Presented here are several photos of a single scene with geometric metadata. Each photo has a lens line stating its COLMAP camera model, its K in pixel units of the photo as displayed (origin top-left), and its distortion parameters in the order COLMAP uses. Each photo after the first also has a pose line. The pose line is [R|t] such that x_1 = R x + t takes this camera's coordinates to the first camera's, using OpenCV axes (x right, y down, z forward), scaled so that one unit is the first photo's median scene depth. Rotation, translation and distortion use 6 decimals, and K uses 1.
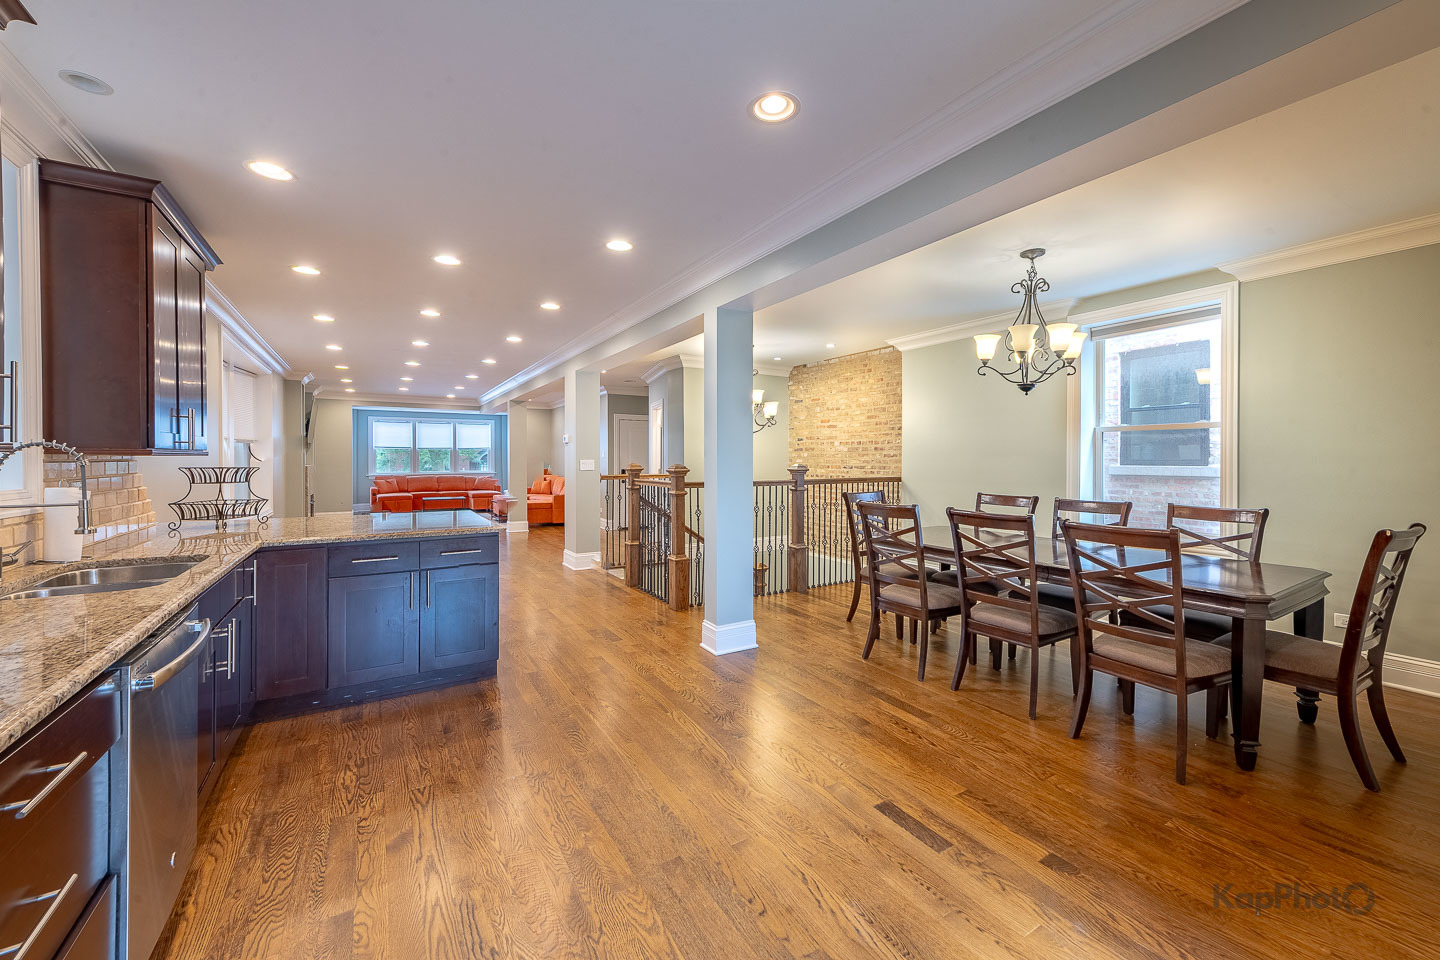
lens RADIAL K [[571.0, 0, 717.7], [0, 571.0, 465.4], [0, 0, 1]] dist [0.007876, -0.001465]
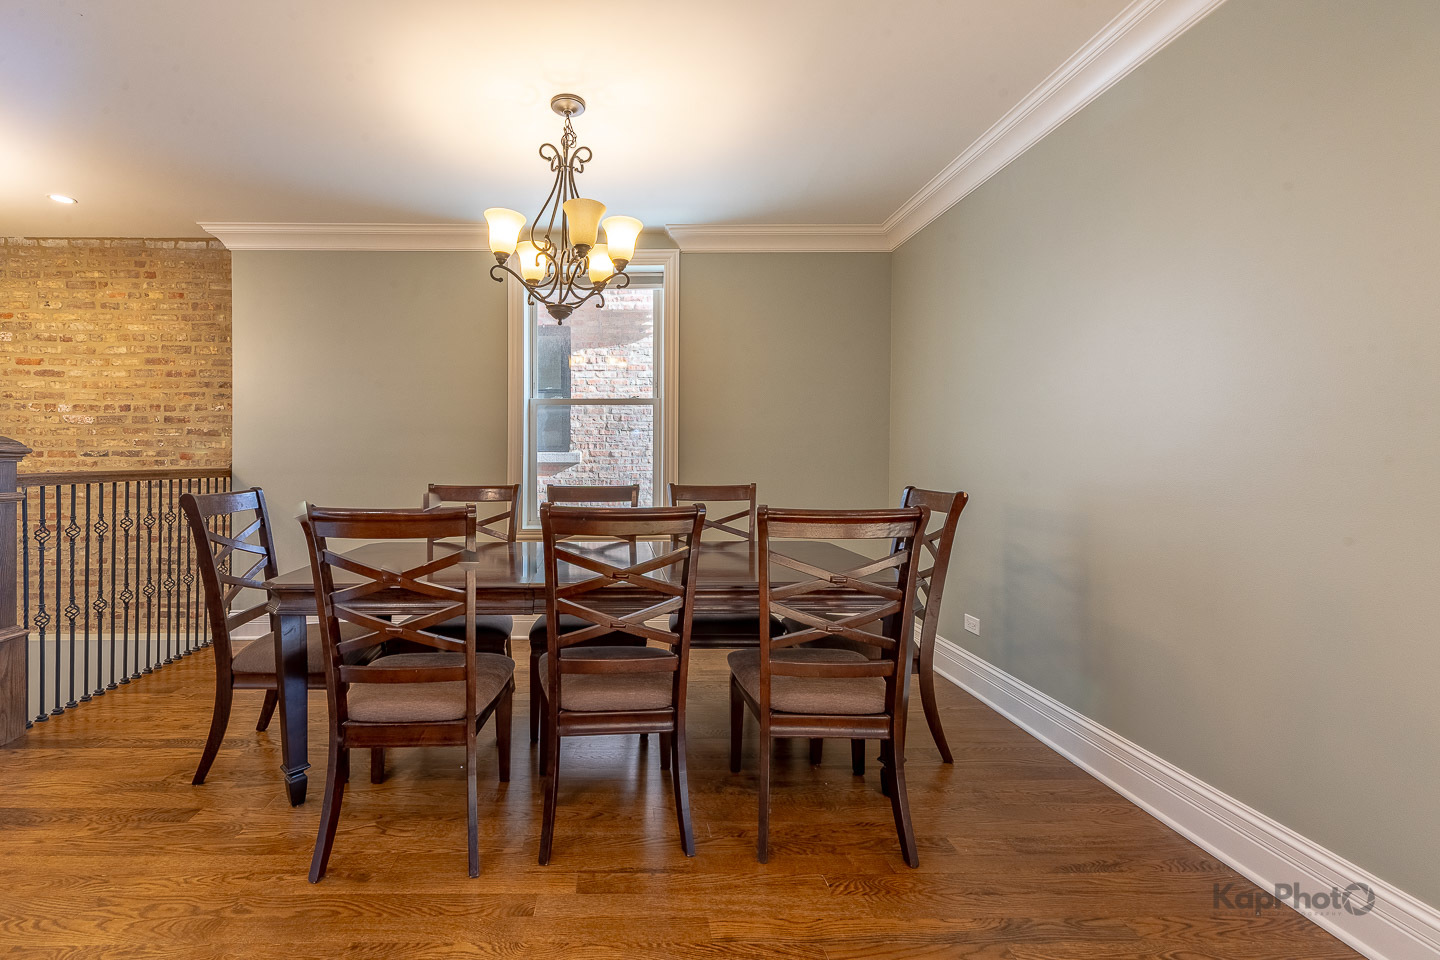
lens RADIAL K [[624.6, 0, 651.9], [0, 624.6, 460.3], [0, 0, 1]] dist [0.009317, -0.000997]
pose [[0.510103, -0.004683, 0.860101, -0.008762], [0.011875, 0.999928, -0.001598, 0.020808], [-0.860031, 0.011029, 0.510122, 0.350912]]
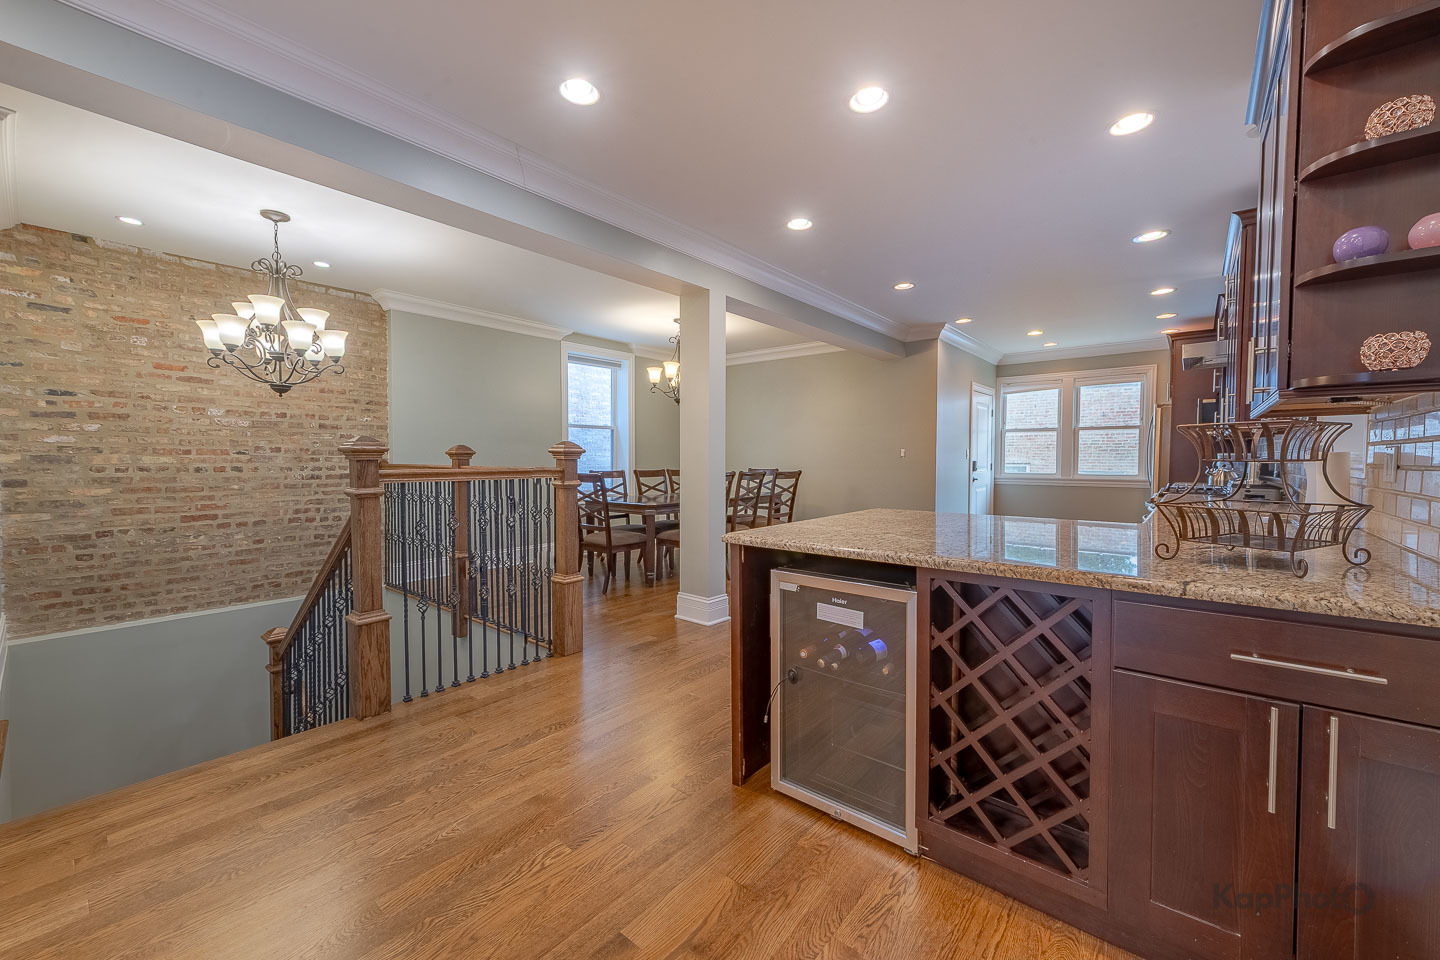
lens RADIAL K [[571.0, 0, 722.4], [0, 571.0, 481.2], [0, 0, 1]] dist [0.007876, -0.001465]
pose [[-0.350159, -0.042442, 0.935728, -0.696949], [0.008643, 0.998784, 0.048536, 0.011568], [-0.936650, 0.025083, -0.349367, 0.956657]]
